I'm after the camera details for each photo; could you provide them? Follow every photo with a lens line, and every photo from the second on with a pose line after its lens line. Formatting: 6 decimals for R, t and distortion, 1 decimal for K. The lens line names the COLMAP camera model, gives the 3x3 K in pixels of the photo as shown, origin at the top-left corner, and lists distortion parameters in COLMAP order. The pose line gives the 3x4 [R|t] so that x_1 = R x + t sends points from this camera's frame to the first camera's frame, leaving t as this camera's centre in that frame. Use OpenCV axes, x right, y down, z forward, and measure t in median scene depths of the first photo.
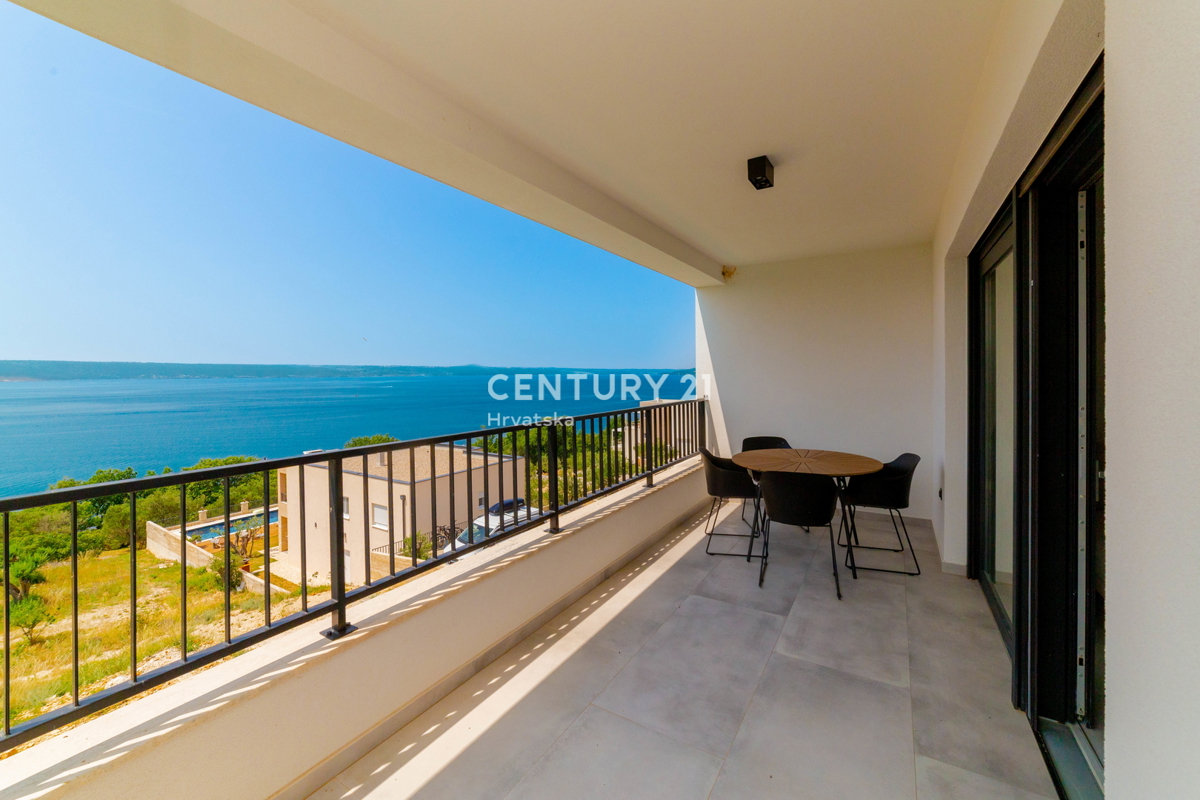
lens RADIAL K [[492.6, 0, 592.7], [0, 492.6, 375.6], [0, 0, 1]] dist [-0.005781, 0.002667]
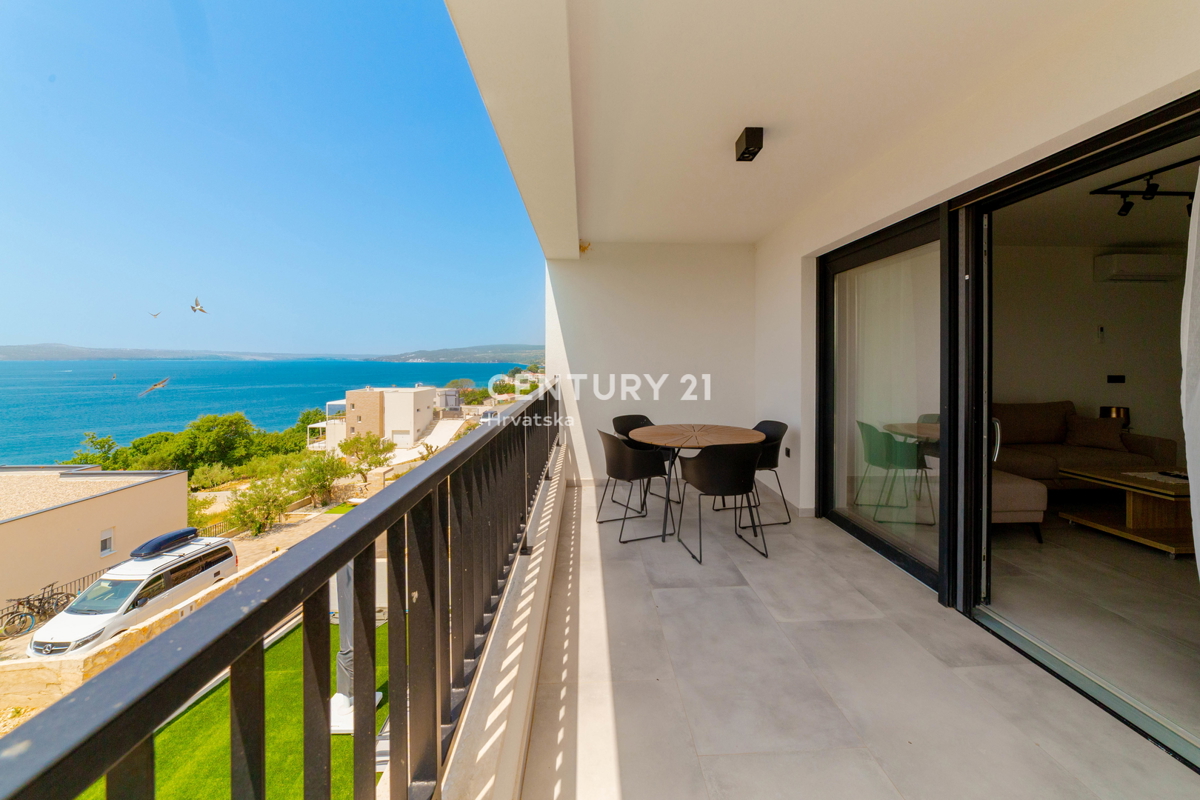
lens RADIAL K [[492.6, 0, 619.3], [0, 492.6, 364.3], [0, 0, 1]] dist [-0.005781, 0.002667]
pose [[0.805382, 0.008465, 0.592696, -0.382197], [-0.009145, 0.999956, -0.001855, 0.030317], [-0.592686, -0.003926, 0.805424, 0.296702]]
